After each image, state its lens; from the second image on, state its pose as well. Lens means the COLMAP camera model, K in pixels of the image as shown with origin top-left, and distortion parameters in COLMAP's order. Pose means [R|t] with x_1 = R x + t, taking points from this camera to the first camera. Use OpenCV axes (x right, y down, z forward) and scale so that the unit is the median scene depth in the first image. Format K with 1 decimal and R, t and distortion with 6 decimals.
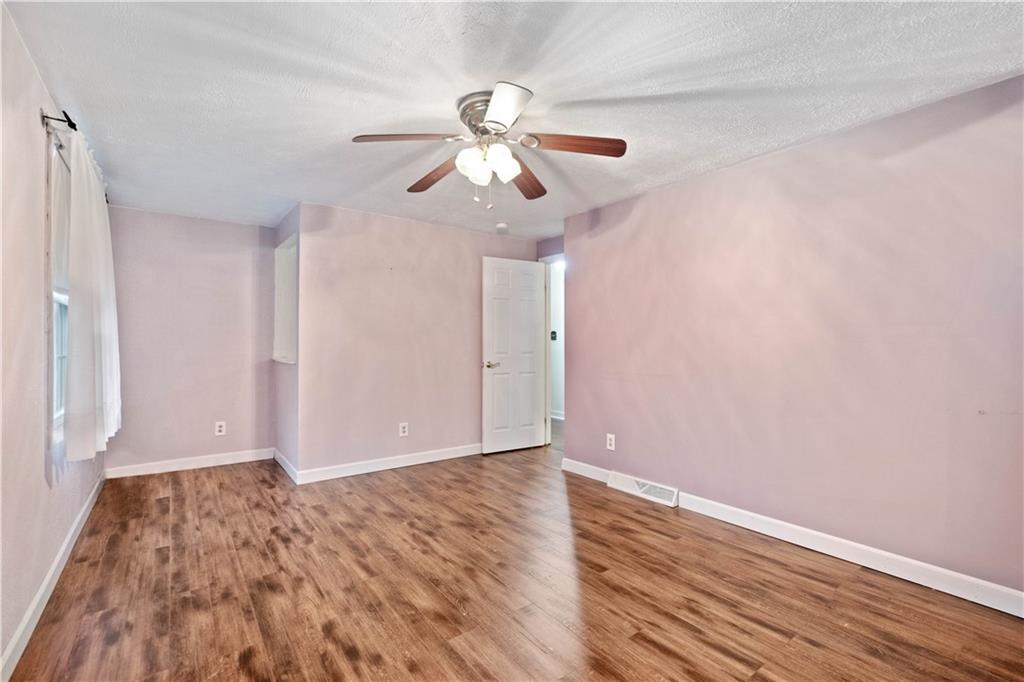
lens RADIAL K [[464.1, 0, 511.4], [0, 464.1, 340.1], [0, 0, 1]] dist [-0.002213, 0.000147]
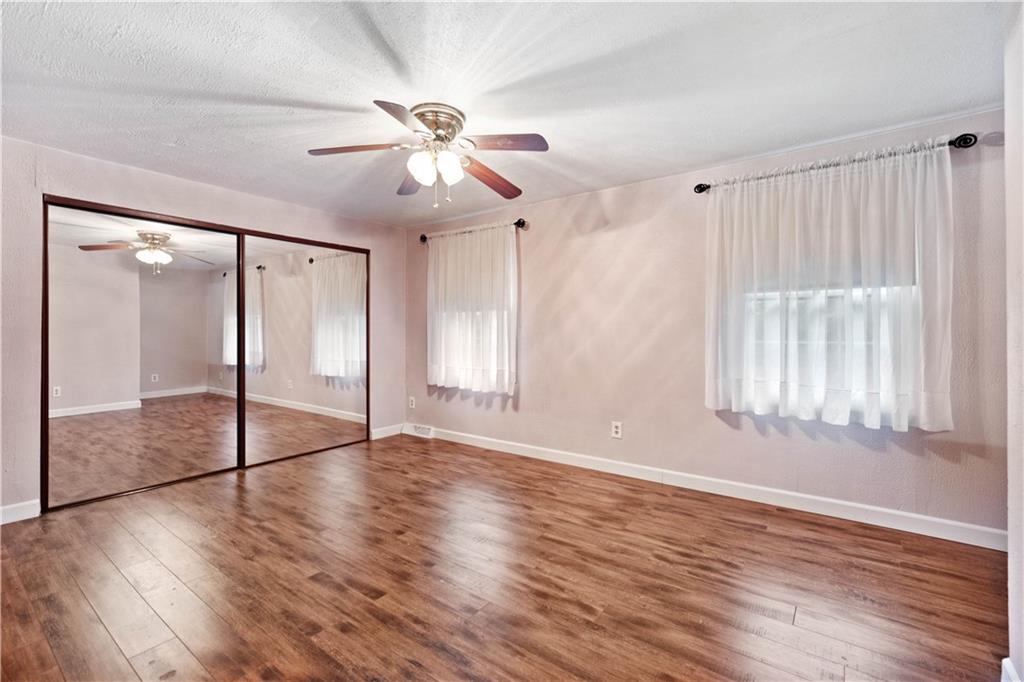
lens RADIAL K [[464.1, 0, 512.5], [0, 464.1, 335.4], [0, 0, 1]] dist [-0.002213, 0.000147]
pose [[-0.959972, -0.000328, -0.280096, 0.074845], [-0.001793, 0.999986, 0.004976, 0.015781], [0.280091, 0.005279, -0.959959, 1.827796]]
